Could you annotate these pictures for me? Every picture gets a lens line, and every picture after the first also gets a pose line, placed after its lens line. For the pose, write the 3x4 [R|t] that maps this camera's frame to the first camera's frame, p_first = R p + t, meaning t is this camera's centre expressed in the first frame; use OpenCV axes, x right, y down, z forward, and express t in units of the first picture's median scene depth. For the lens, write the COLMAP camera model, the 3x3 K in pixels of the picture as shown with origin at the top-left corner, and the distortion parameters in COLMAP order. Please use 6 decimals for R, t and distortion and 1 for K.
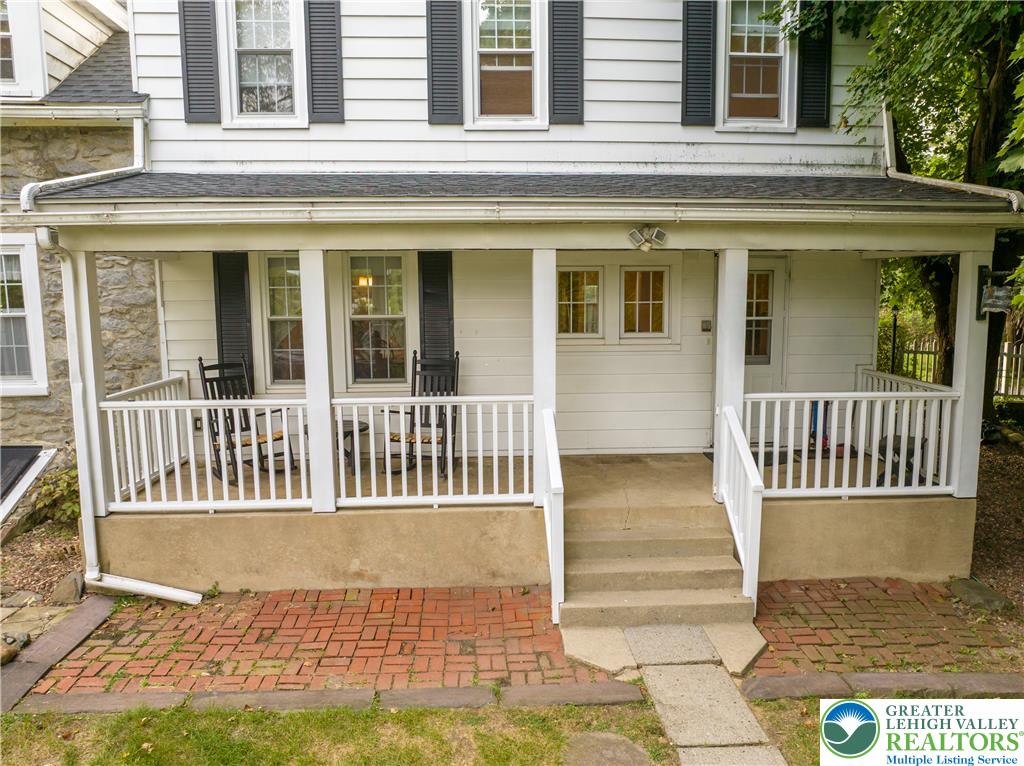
lens RADIAL K [[717.0, 0, 561.3], [0, 717.0, 409.8], [0, 0, 1]] dist [-0.037248, -0.005186]
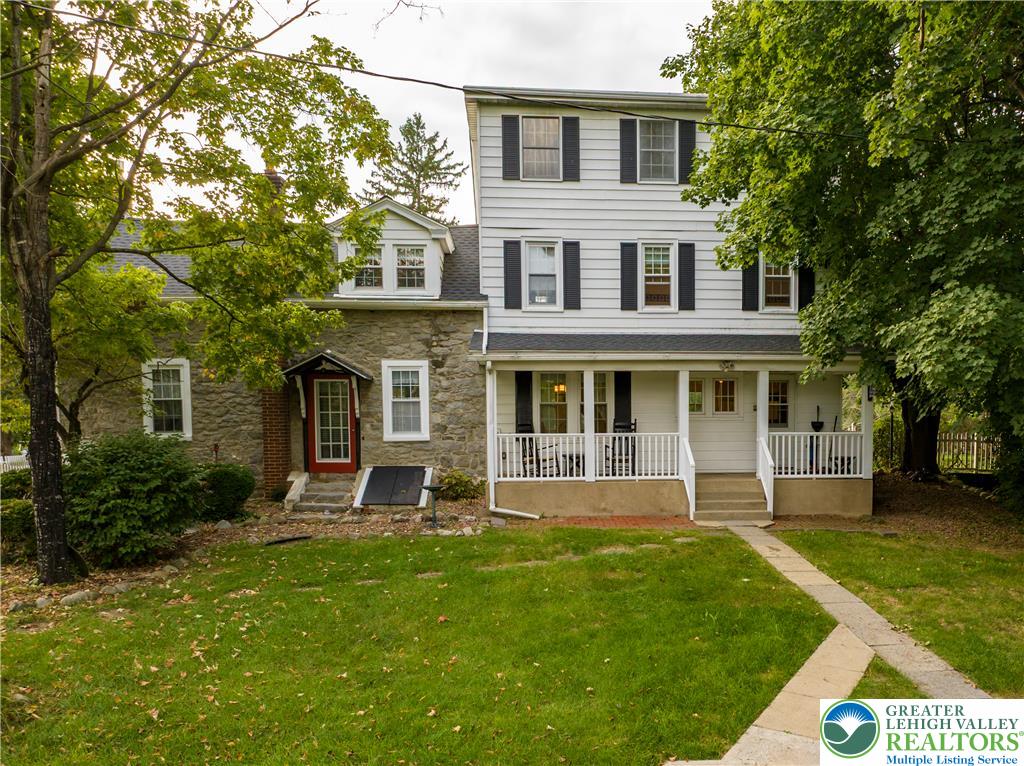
lens RADIAL K [[952.9, 0, 631.0], [0, 952.9, 537.5], [0, 0, 1]] dist [-0.044607, 0.000000]
pose [[0.999548, -0.003511, 0.029862, -0.243285], [0.004629, 0.999288, -0.037435, 0.367174], [-0.029709, 0.037556, 0.998853, -1.753902]]
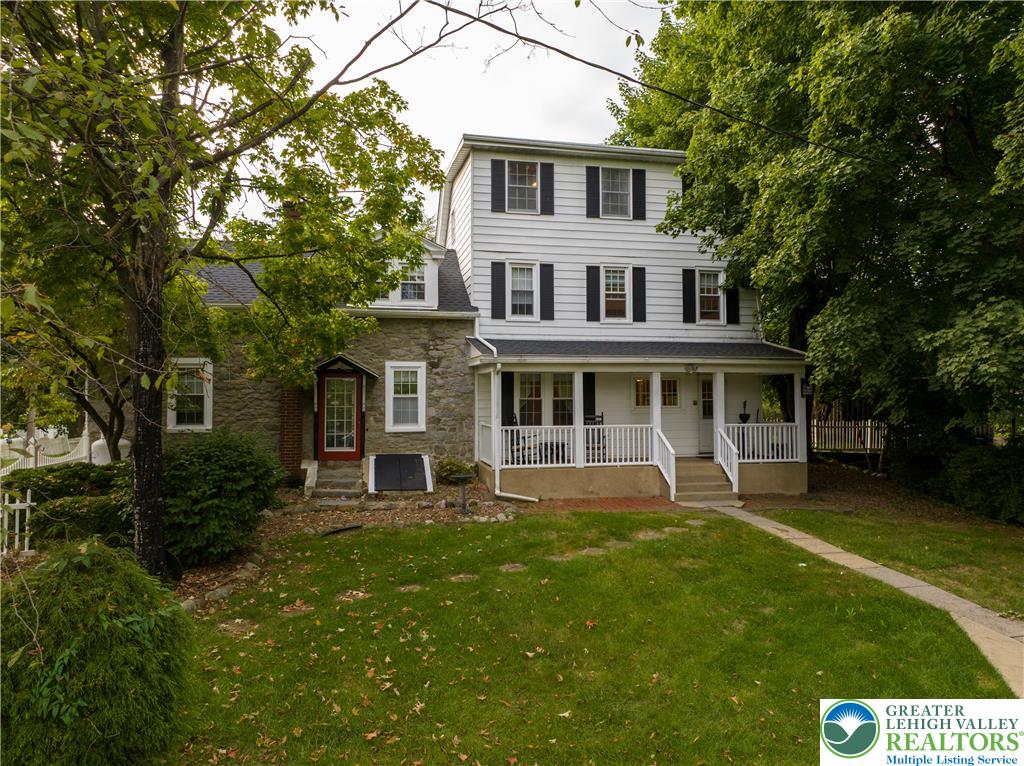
lens RADIAL K [[717.0, 0, 496.7], [0, 717.0, 402.6], [0, 0, 1]] dist [-0.037248, -0.005186]
pose [[0.991119, -0.000305, 0.132977, -0.829185], [0.021519, 0.987185, -0.158121, 0.263937], [-0.131225, 0.159579, 0.978425, -1.347333]]
